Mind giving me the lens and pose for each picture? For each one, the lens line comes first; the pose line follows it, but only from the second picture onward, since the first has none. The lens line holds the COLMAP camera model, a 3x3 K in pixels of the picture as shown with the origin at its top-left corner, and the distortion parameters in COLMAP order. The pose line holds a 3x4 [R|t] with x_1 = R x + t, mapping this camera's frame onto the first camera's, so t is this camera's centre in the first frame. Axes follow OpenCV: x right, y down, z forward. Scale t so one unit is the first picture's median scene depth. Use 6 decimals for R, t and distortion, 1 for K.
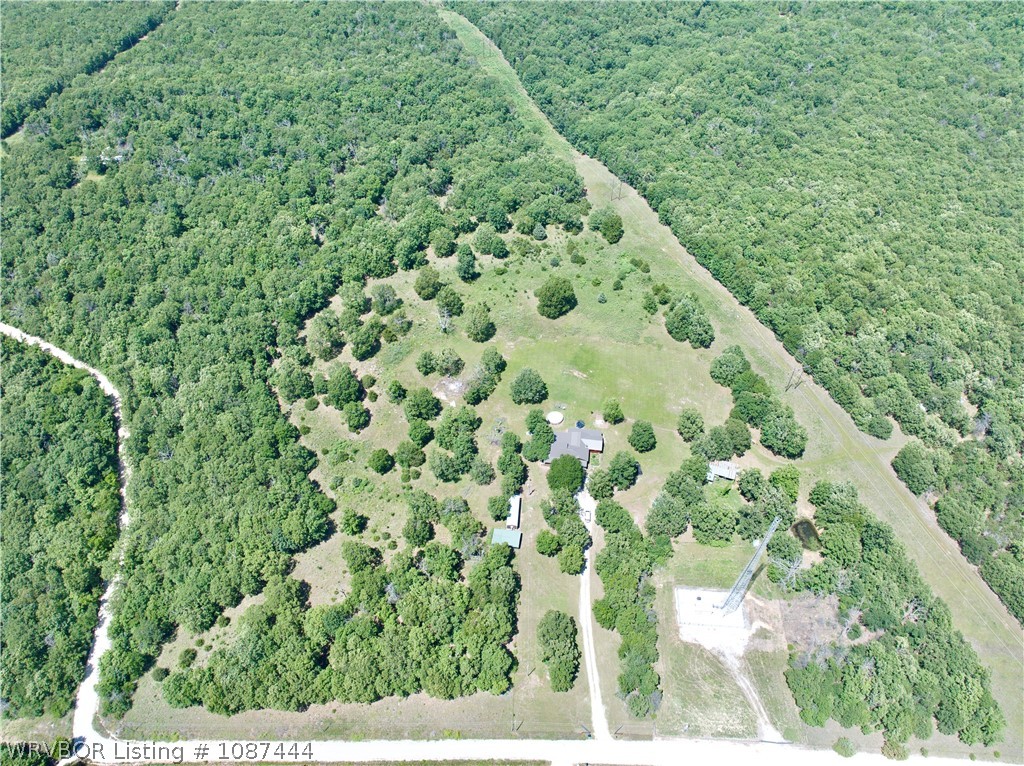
lens RADIAL K [[721.4, 0, 512.0], [0, 721.4, 383.0], [0, 0, 1]] dist [-0.030073, -0.002531]
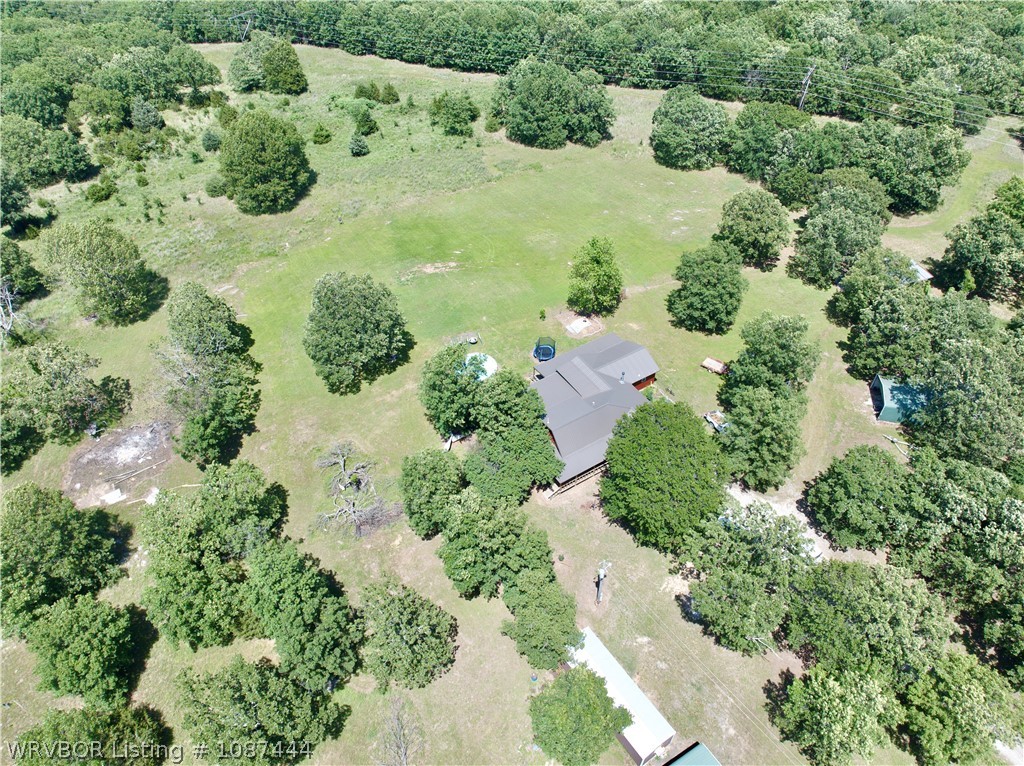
lens RADIAL K [[721.4, 0, 512.0], [0, 721.4, 383.0], [0, 0, 1]] dist [-0.030073, -0.002531]
pose [[0.771296, -0.453120, 0.446973, -0.088173], [0.489359, 0.871220, 0.038766, 0.052994], [-0.406978, 0.188830, 0.893707, 0.743883]]
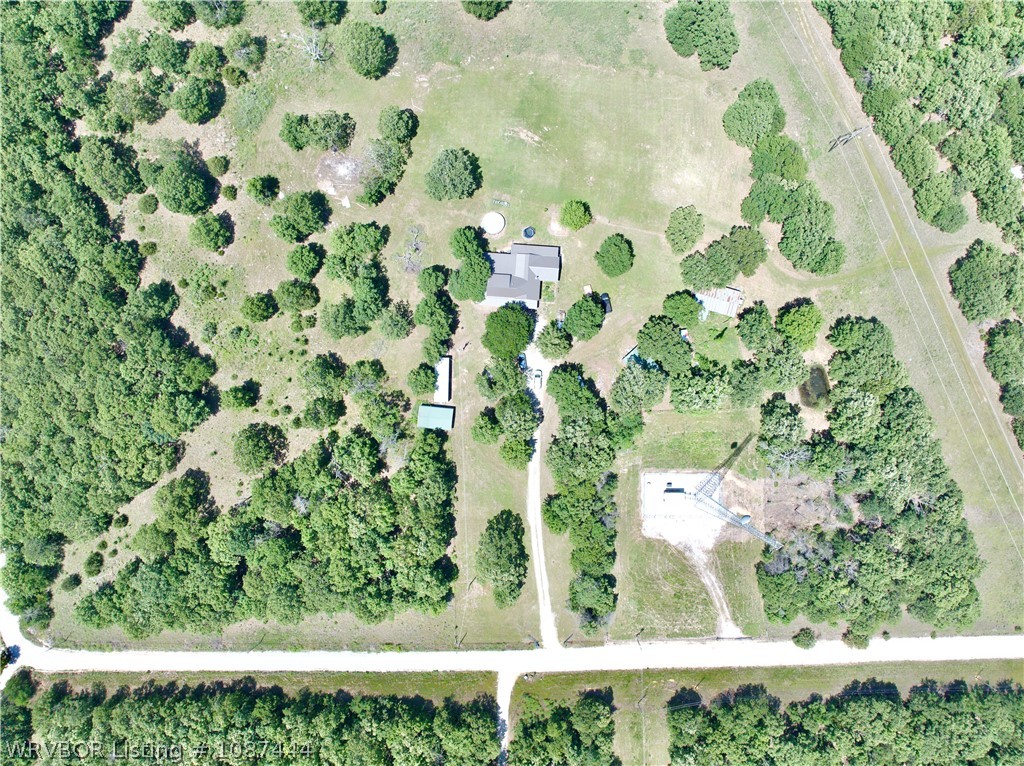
lens RADIAL K [[721.4, 0, 512.0], [0, 721.4, 383.0], [0, 0, 1]] dist [-0.030073, -0.002531]
pose [[0.998355, -0.057298, -0.002048, 0.076276], [0.045419, 0.768577, 0.638143, -0.300264], [-0.034990, -0.637186, 0.769915, 0.388460]]
